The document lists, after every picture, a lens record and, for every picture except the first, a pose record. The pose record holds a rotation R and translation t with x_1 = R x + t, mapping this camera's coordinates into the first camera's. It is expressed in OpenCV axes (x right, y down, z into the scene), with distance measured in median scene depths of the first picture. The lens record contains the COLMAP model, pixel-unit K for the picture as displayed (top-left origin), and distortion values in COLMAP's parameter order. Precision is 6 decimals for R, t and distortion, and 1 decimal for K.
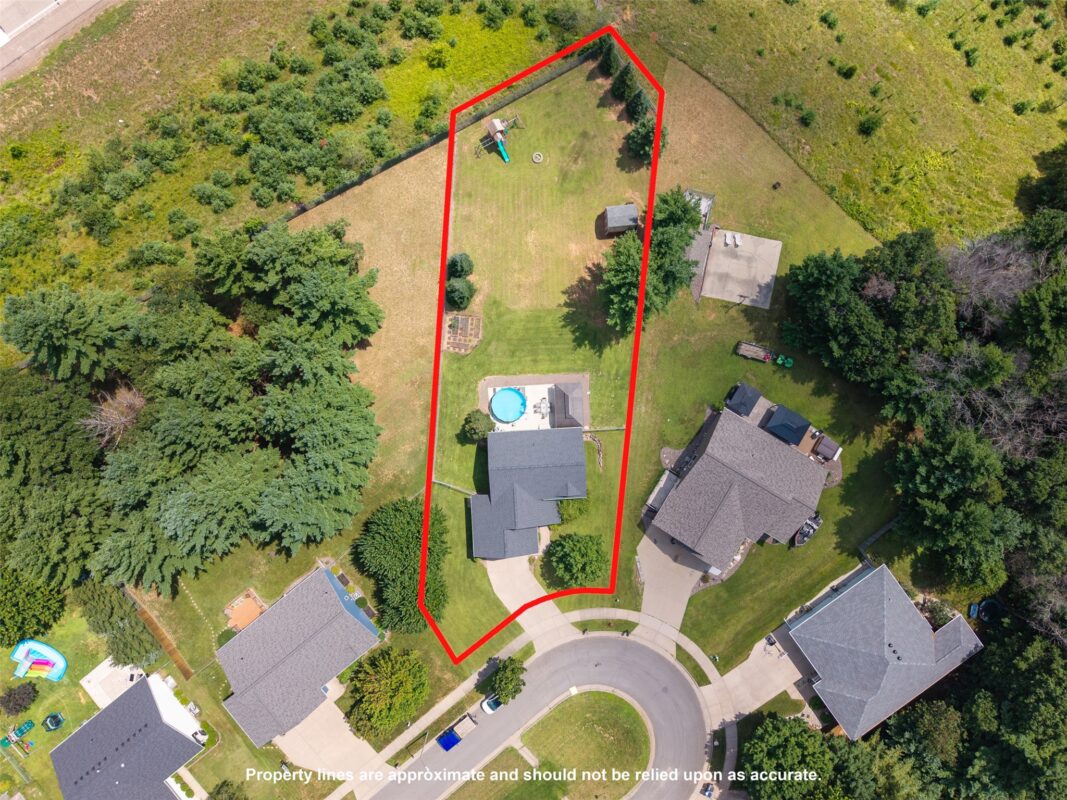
lens RADIAL K [[753.8, 0, 533.5], [0, 753.8, 400.0], [0, 0, 1]] dist [0.042895, -0.001871]
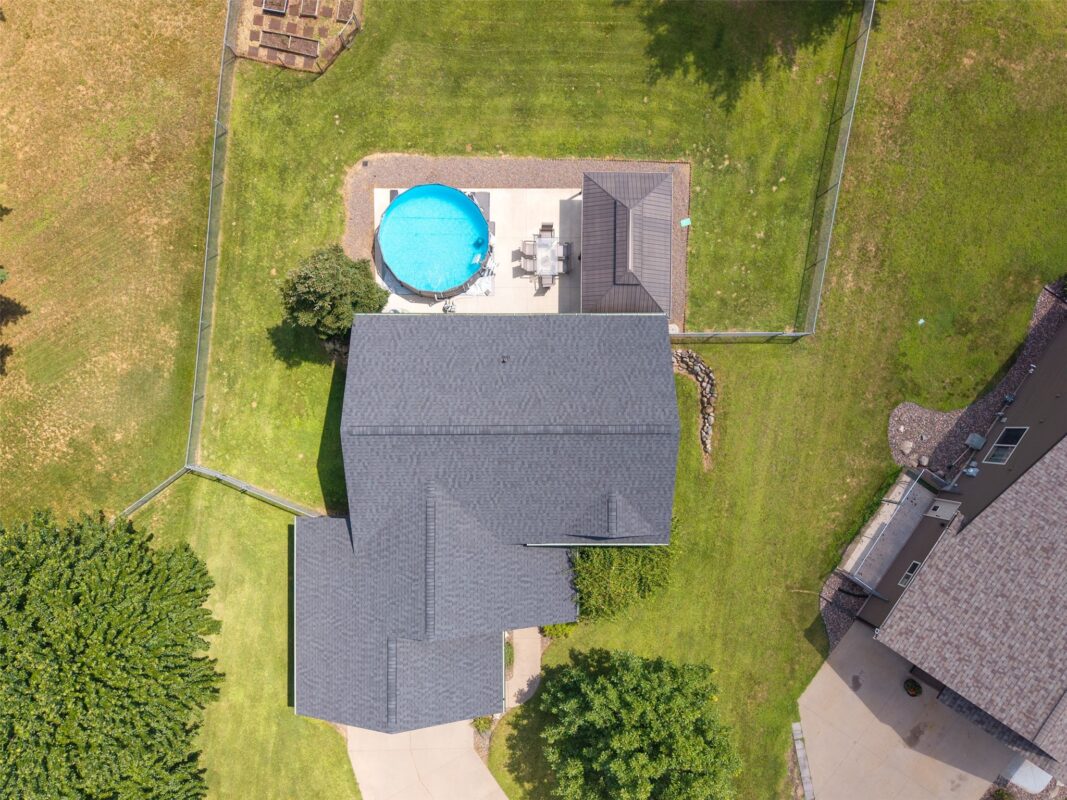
lens RADIAL K [[756.6, 0, 536.2], [0, 756.6, 423.3], [0, 0, 1]] dist [0.006113, -0.007655]
pose [[0.998471, 0.053123, 0.015253, 0.008837], [-0.053291, 0.998520, 0.010829, 0.077014], [-0.014655, -0.011626, 0.999825, 0.675913]]
